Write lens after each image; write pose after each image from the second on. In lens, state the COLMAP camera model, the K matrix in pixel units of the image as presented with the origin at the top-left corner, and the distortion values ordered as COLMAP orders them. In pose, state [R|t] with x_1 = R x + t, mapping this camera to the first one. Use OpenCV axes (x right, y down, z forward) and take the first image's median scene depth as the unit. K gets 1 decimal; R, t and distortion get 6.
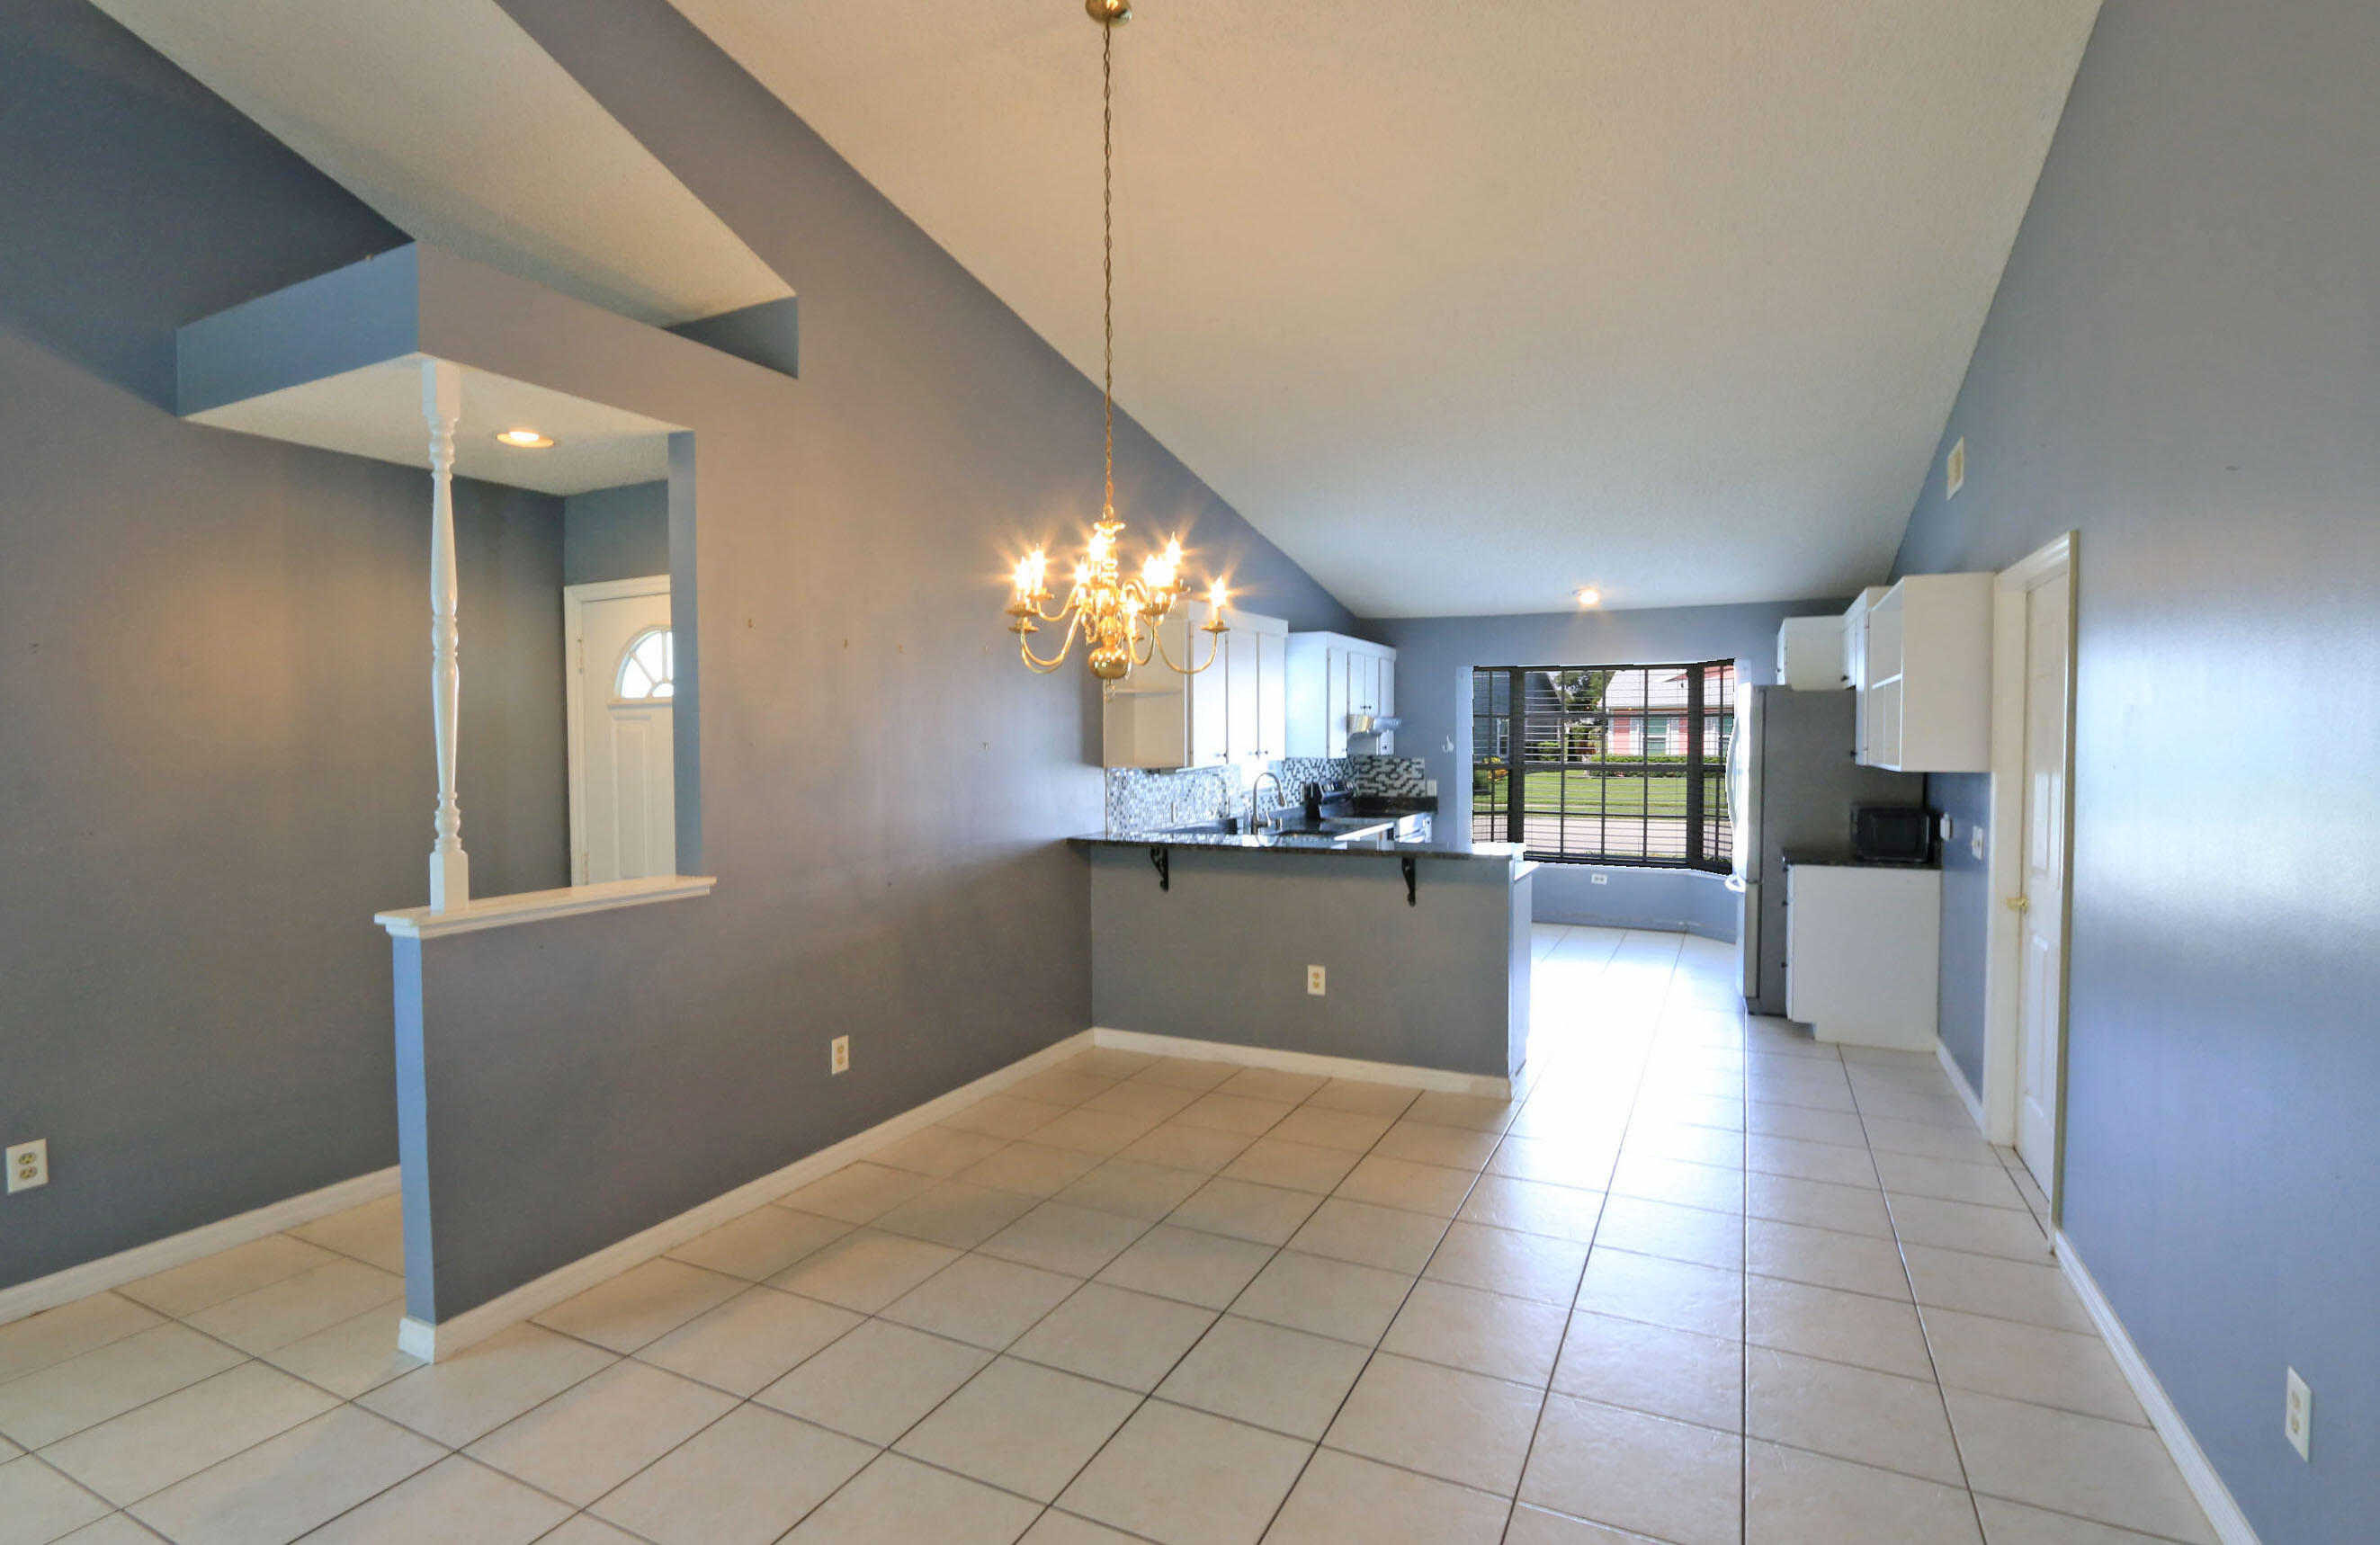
lens RADIAL K [[1120.5, 0, 1197.2], [0, 1120.5, 771.2], [0, 0, 1]] dist [-0.029322, 0.000416]
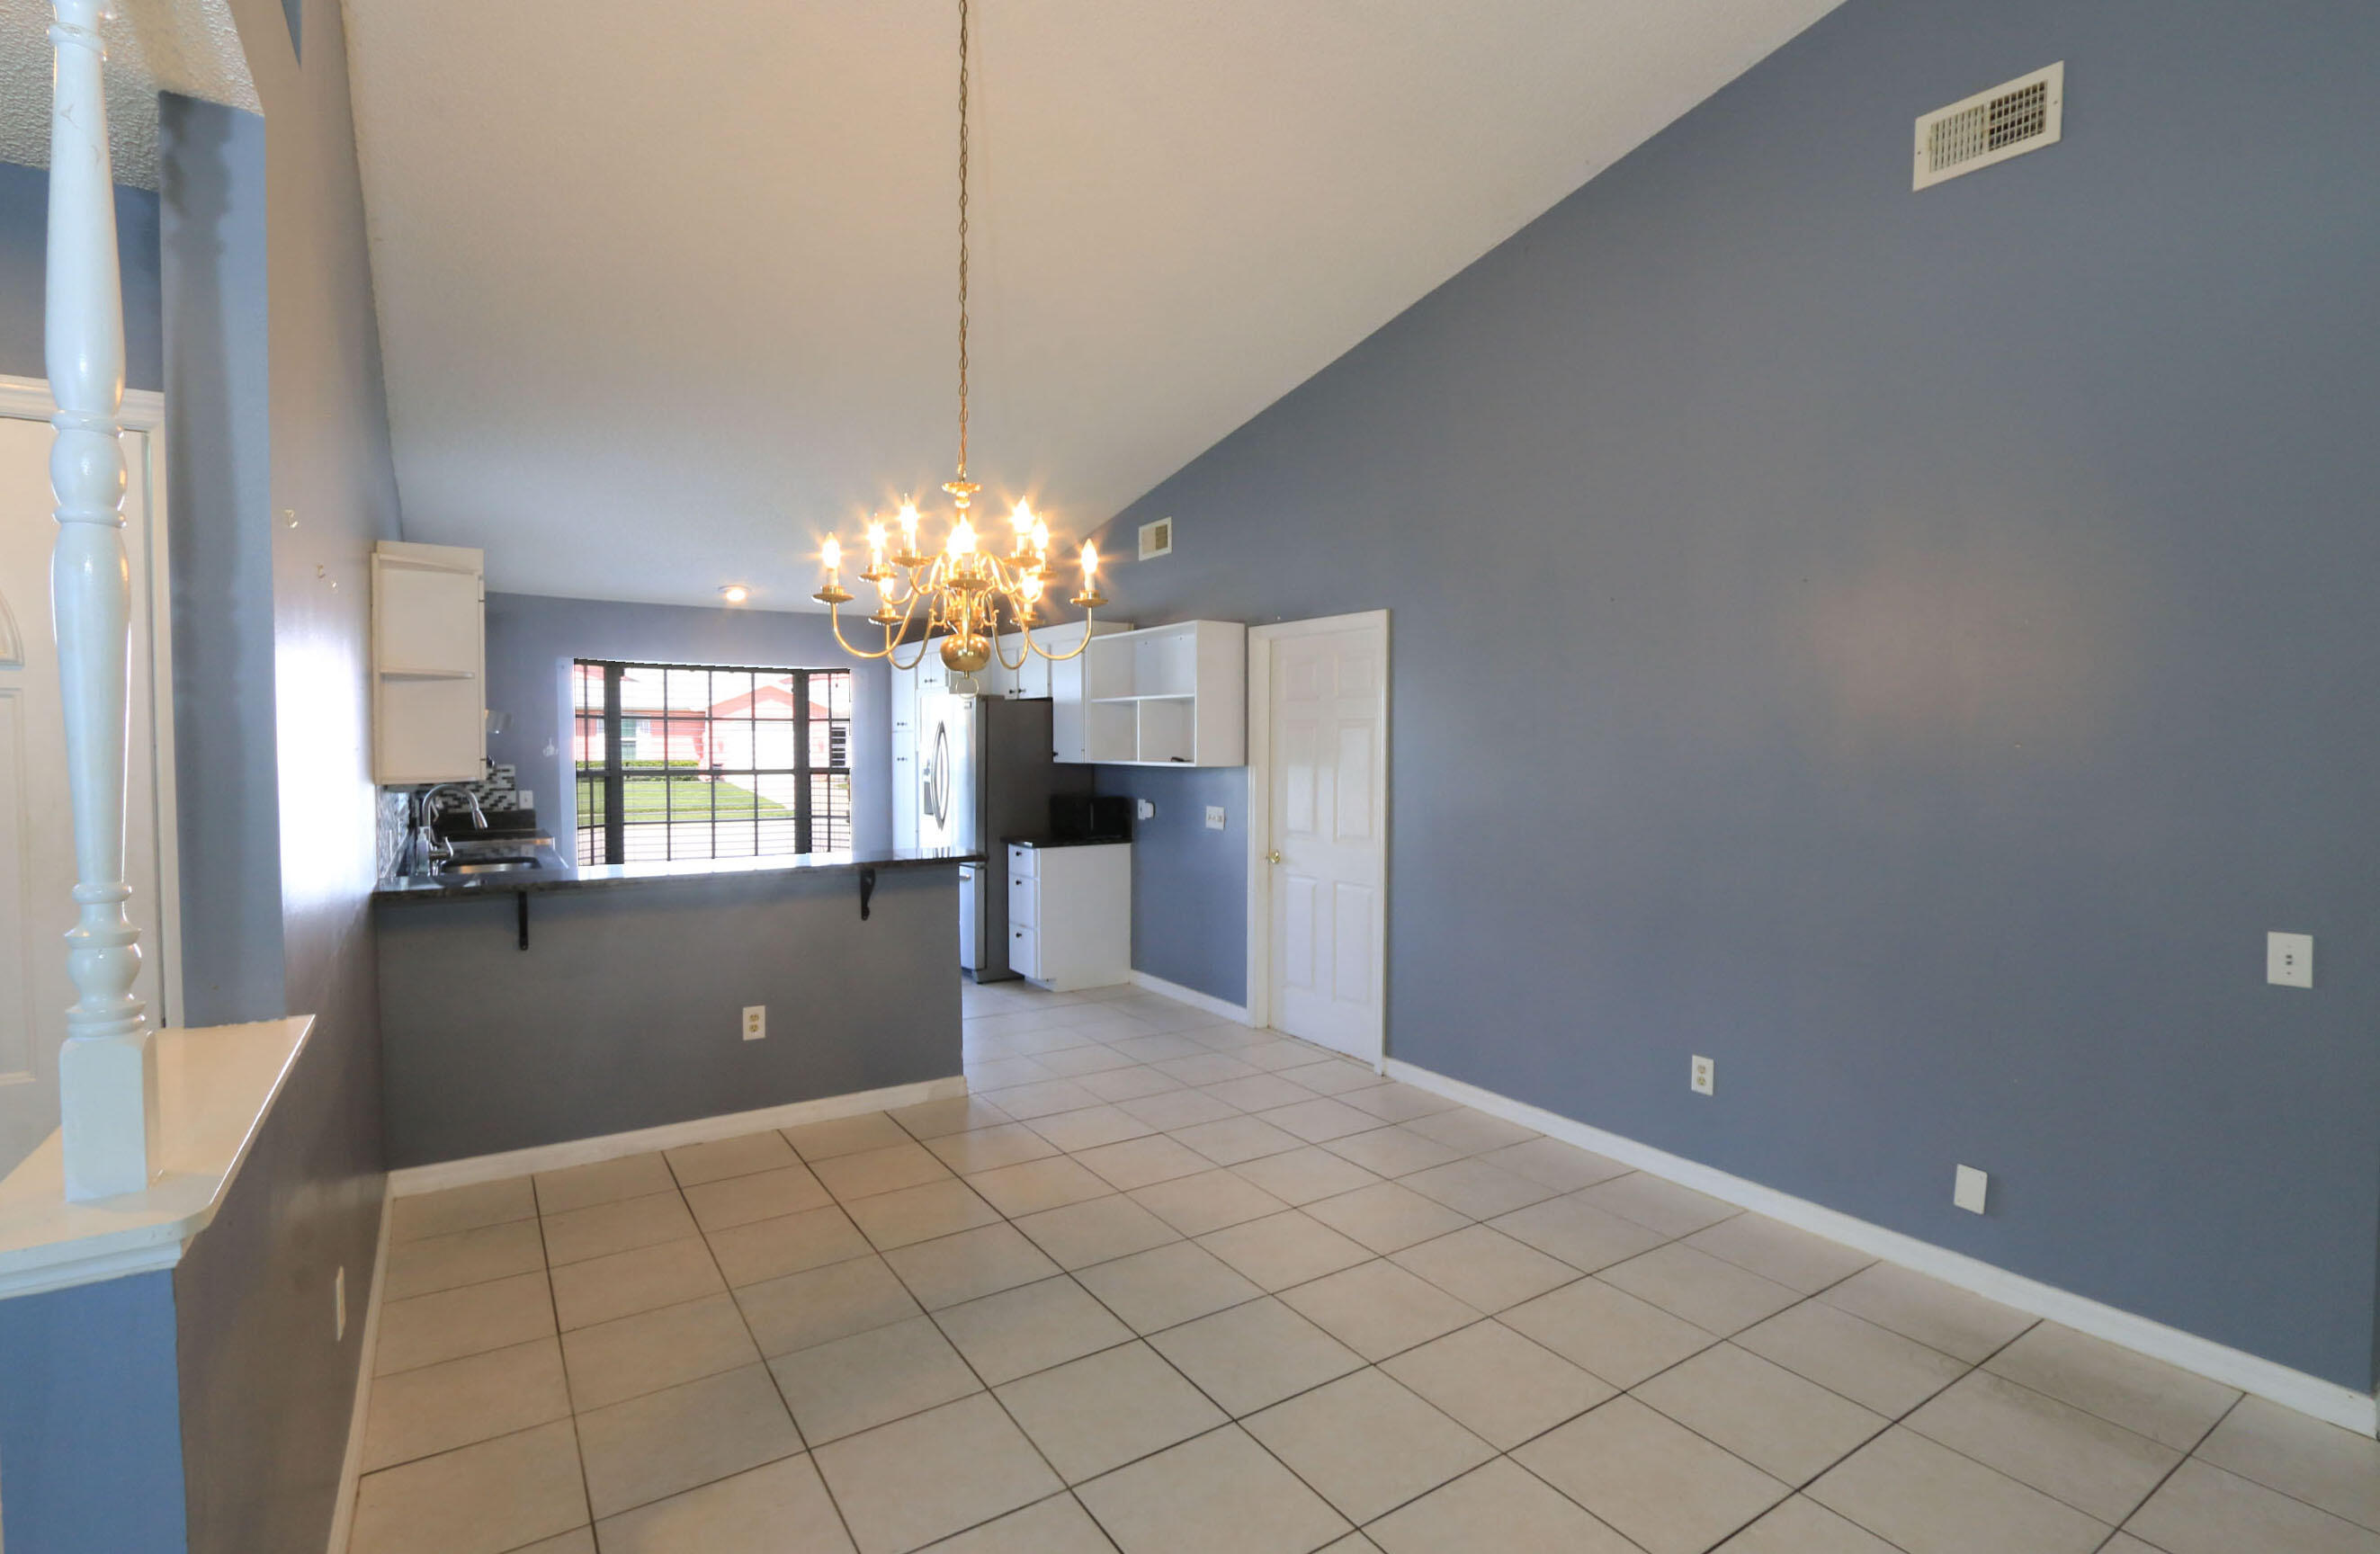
lens RADIAL K [[1120.5, 0, 1197.2], [0, 1120.5, 775.7], [0, 0, 1]] dist [-0.029322, 0.000416]
pose [[0.503005, -0.022446, 0.863992, -0.276587], [0.021284, 0.999681, 0.013580, -0.003995], [-0.864021, 0.011559, 0.503323, 0.167792]]
